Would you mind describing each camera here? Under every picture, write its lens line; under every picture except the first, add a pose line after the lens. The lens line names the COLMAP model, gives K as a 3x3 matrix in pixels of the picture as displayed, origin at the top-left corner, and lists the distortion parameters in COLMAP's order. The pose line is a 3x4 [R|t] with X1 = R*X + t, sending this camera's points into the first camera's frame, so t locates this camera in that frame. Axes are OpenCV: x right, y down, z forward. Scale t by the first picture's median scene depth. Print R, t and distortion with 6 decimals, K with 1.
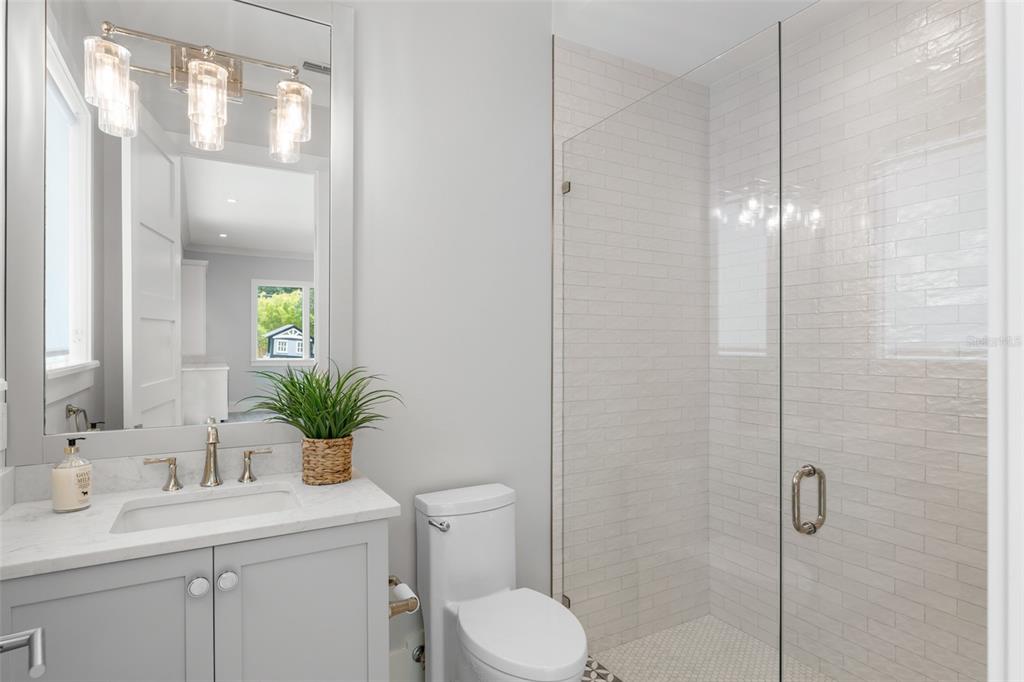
lens RADIAL K [[531.3, 0, 516.3], [0, 531.3, 345.2], [0, 0, 1]] dist [0.016557, 0.000123]
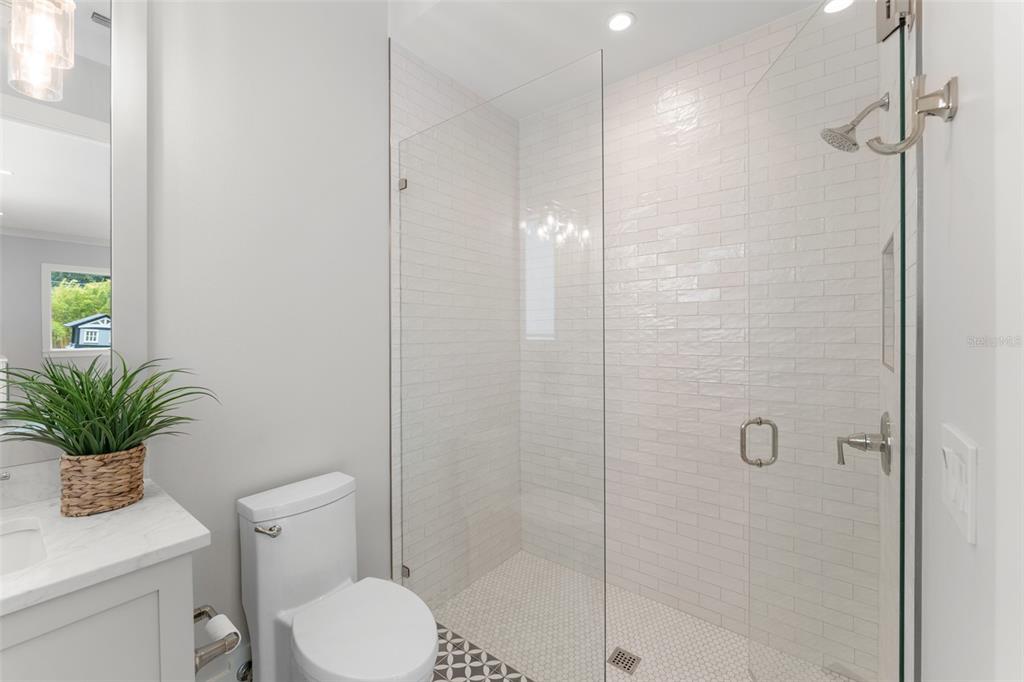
lens RADIAL K [[407.8, 0, 506.4], [0, 407.8, 334.9], [0, 0, 1]] dist [-0.002460, -0.000017]
pose [[0.929151, -0.006957, 0.369635, -0.017420], [0.005141, 0.999969, 0.005897, 0.001482], [-0.369665, -0.003579, 0.929158, 0.165814]]
